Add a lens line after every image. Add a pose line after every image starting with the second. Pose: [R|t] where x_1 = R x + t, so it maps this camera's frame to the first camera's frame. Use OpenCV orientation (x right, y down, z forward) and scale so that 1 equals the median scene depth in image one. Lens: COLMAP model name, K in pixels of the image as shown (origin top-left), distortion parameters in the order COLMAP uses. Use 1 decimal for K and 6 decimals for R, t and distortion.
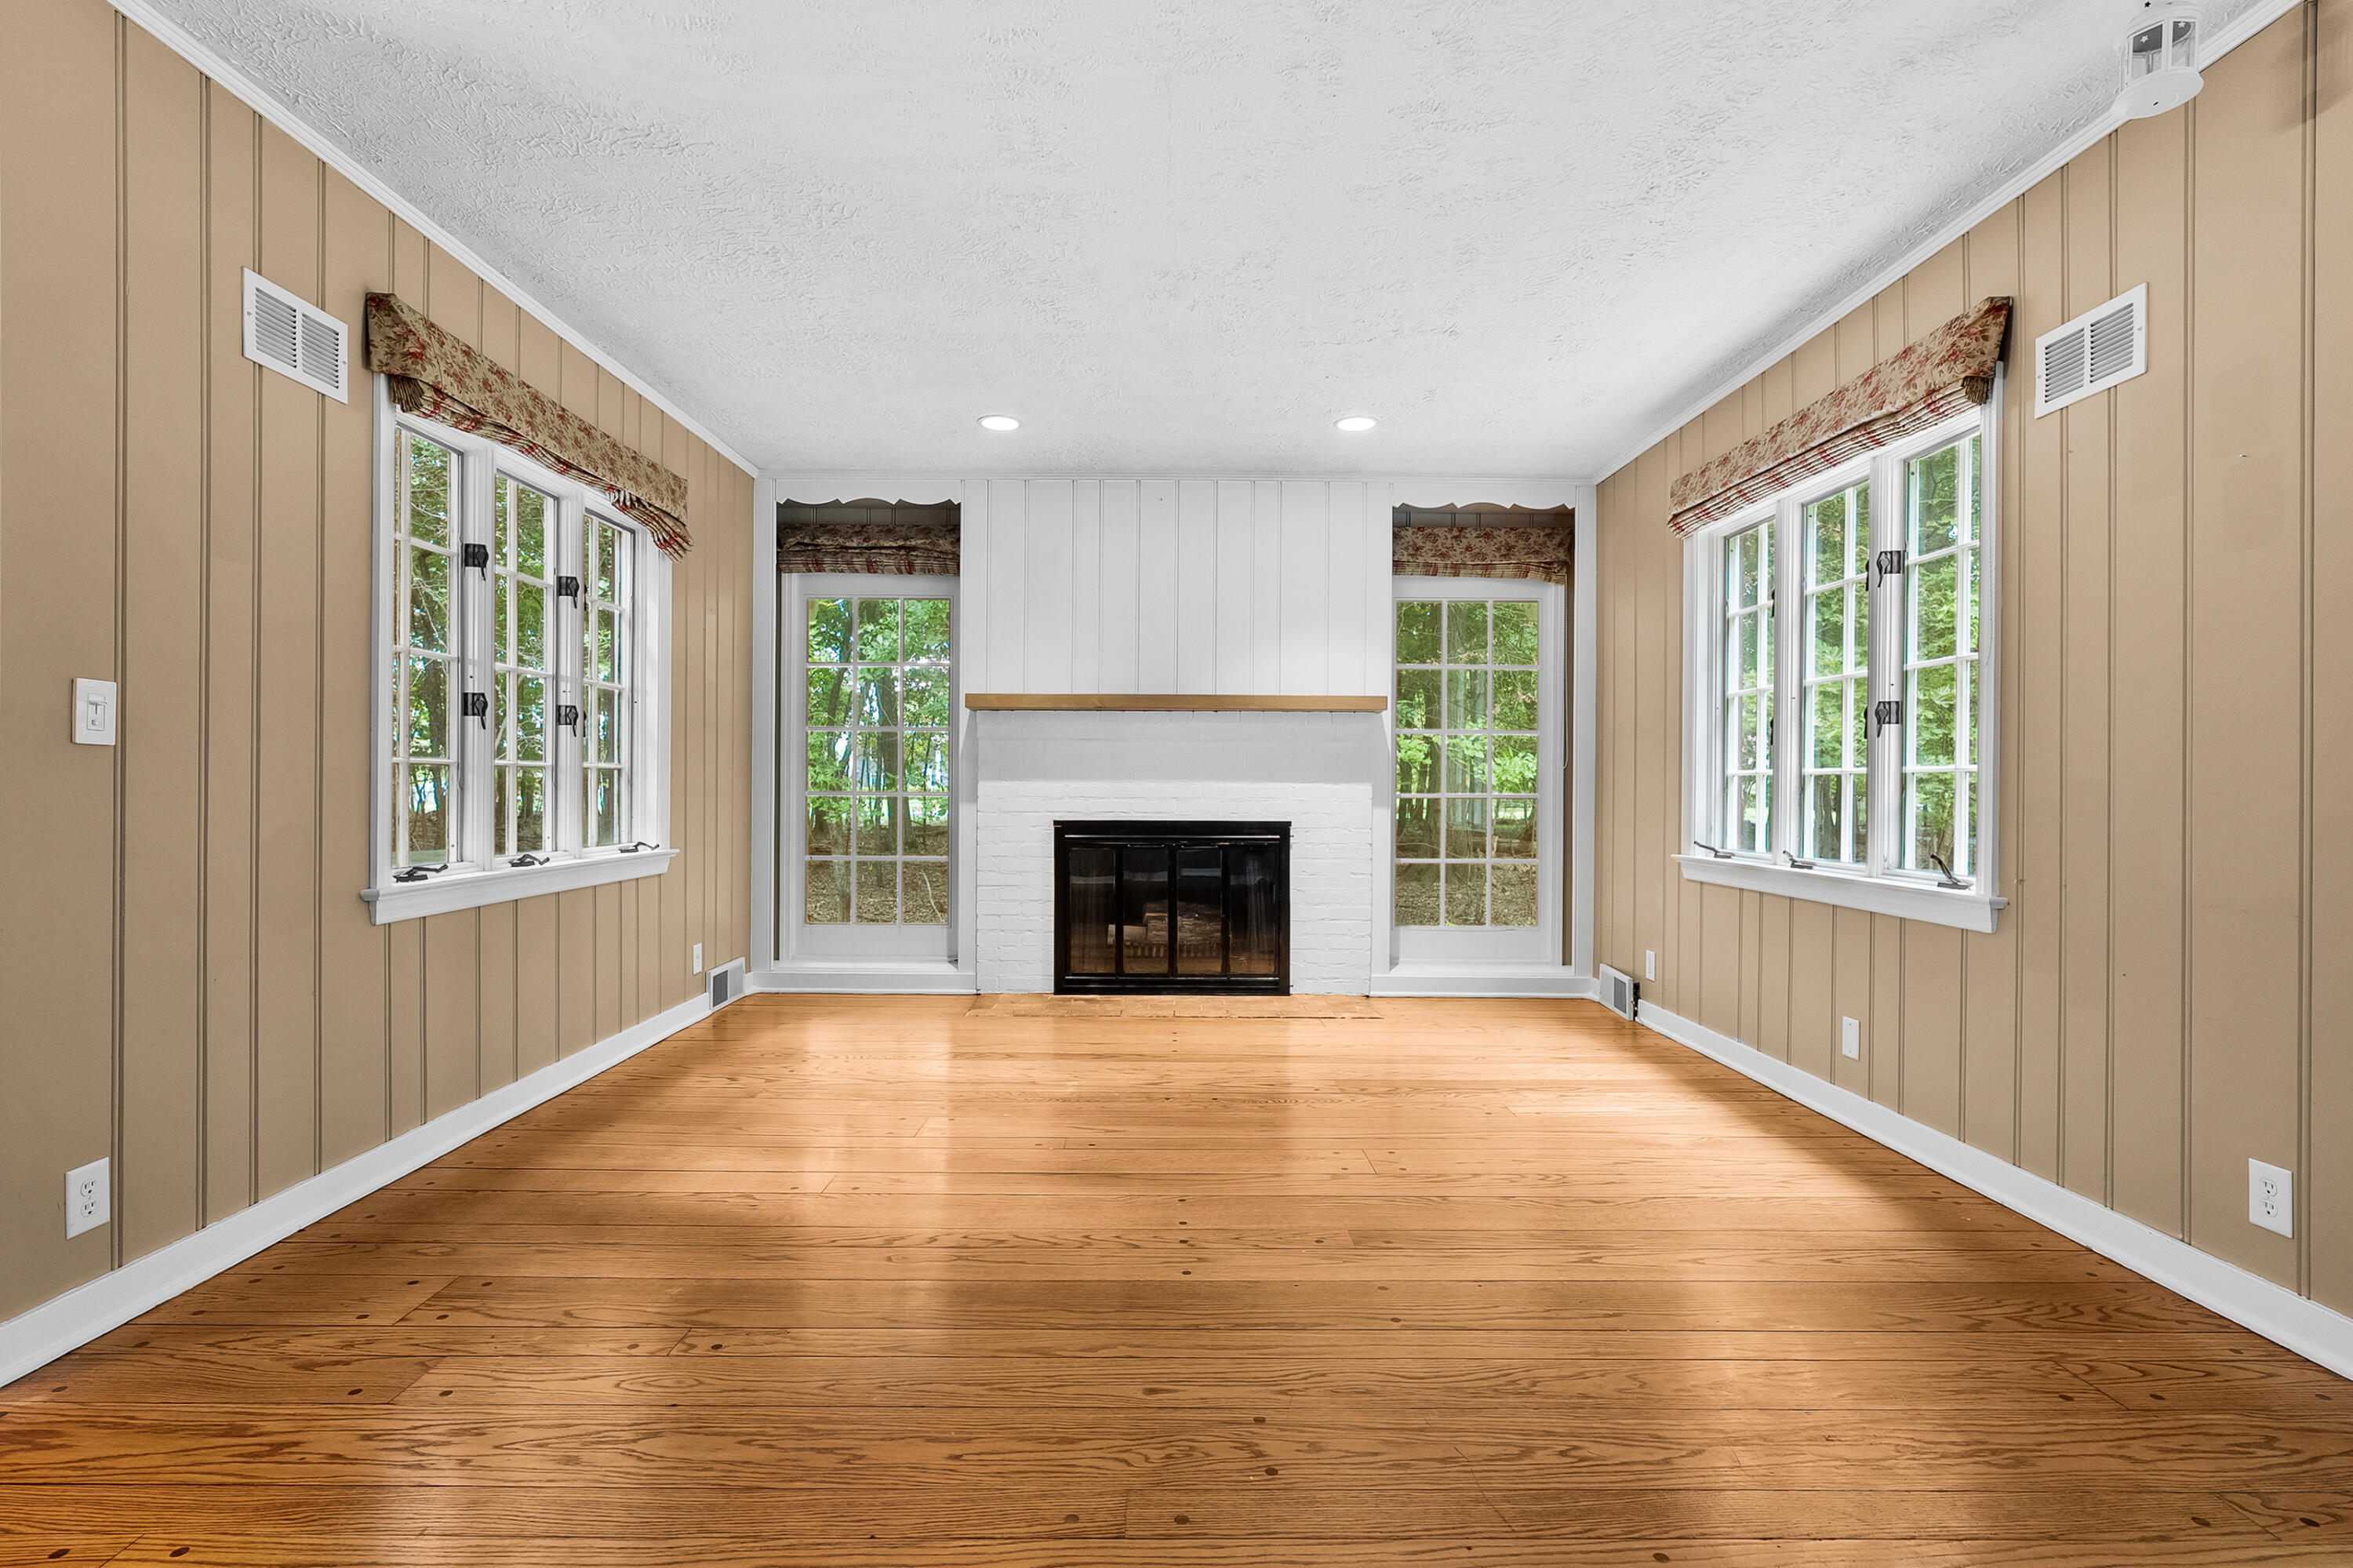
lens RADIAL K [[1077.0, 0, 1160.6], [0, 1077.0, 789.4], [0, 0, 1]] dist [-0.005472, 0.001771]
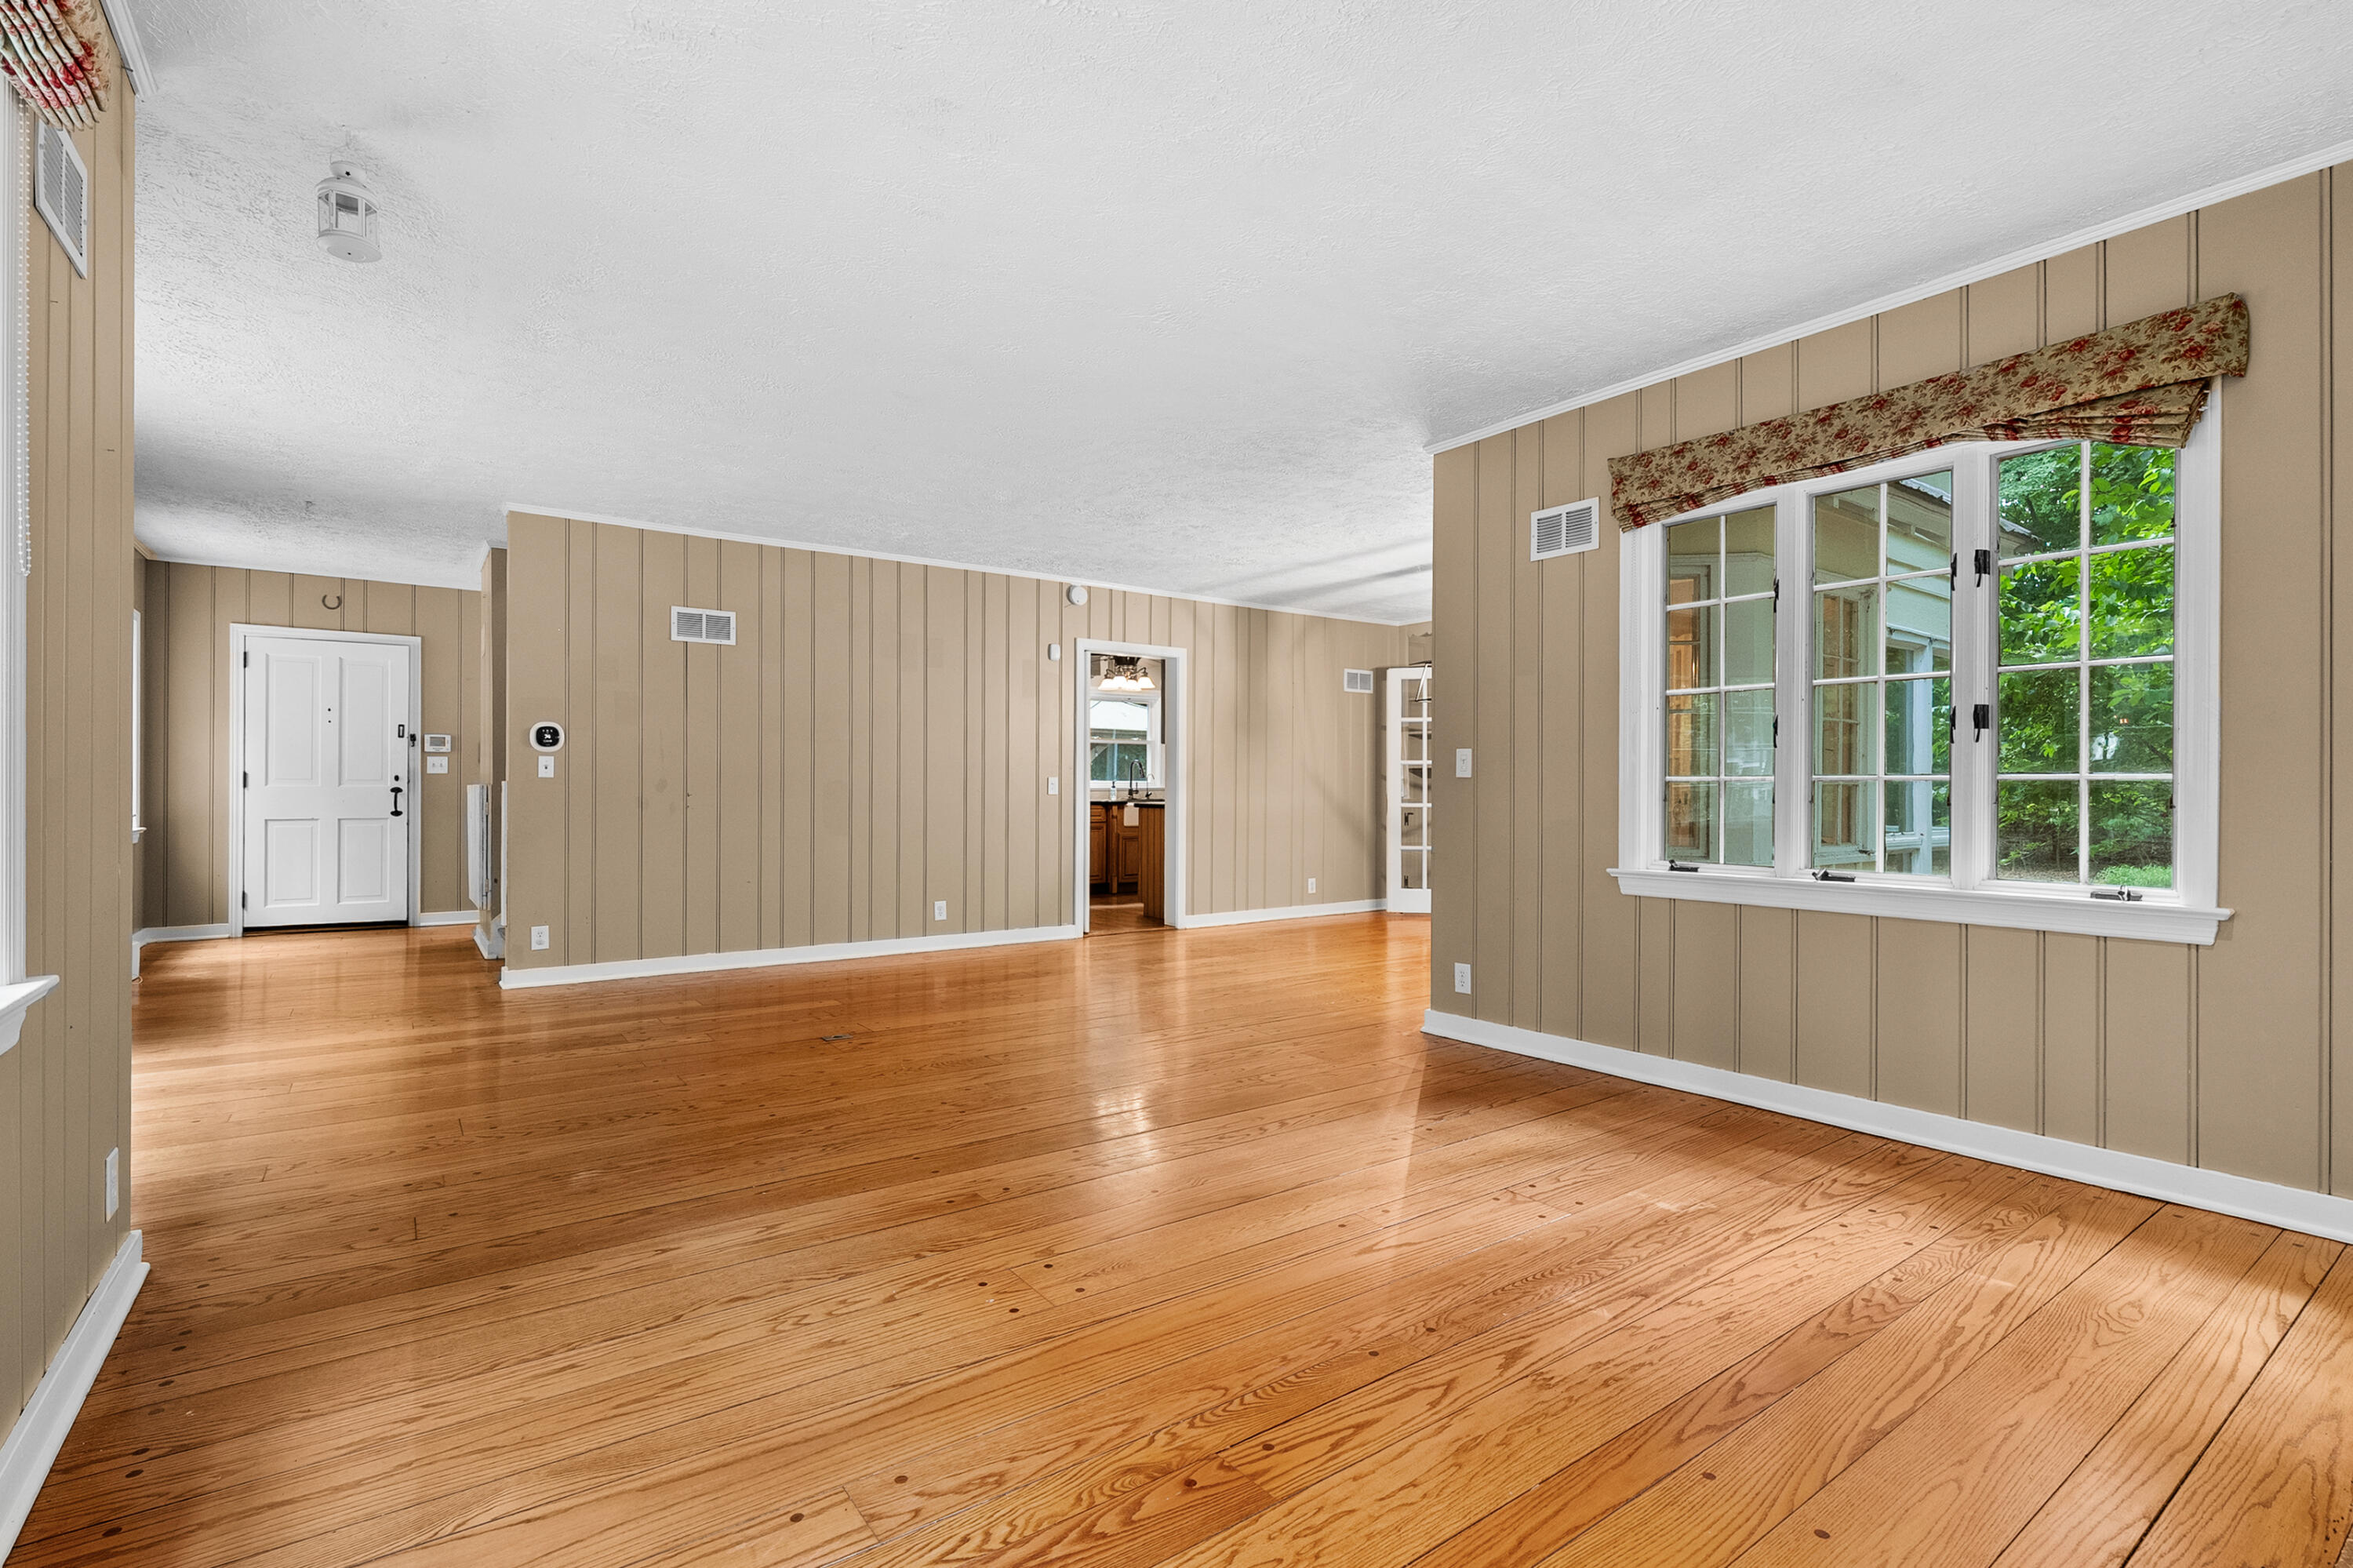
lens RADIAL K [[1077.0, 0, 1168.3], [0, 1077.0, 788.2], [0, 0, 1]] dist [-0.005472, 0.001771]
pose [[-0.809143, -0.009930, -0.587528, 0.367046], [-0.012164, 0.999926, -0.000148, -0.005171], [0.587486, 0.007027, -0.809204, 1.084459]]
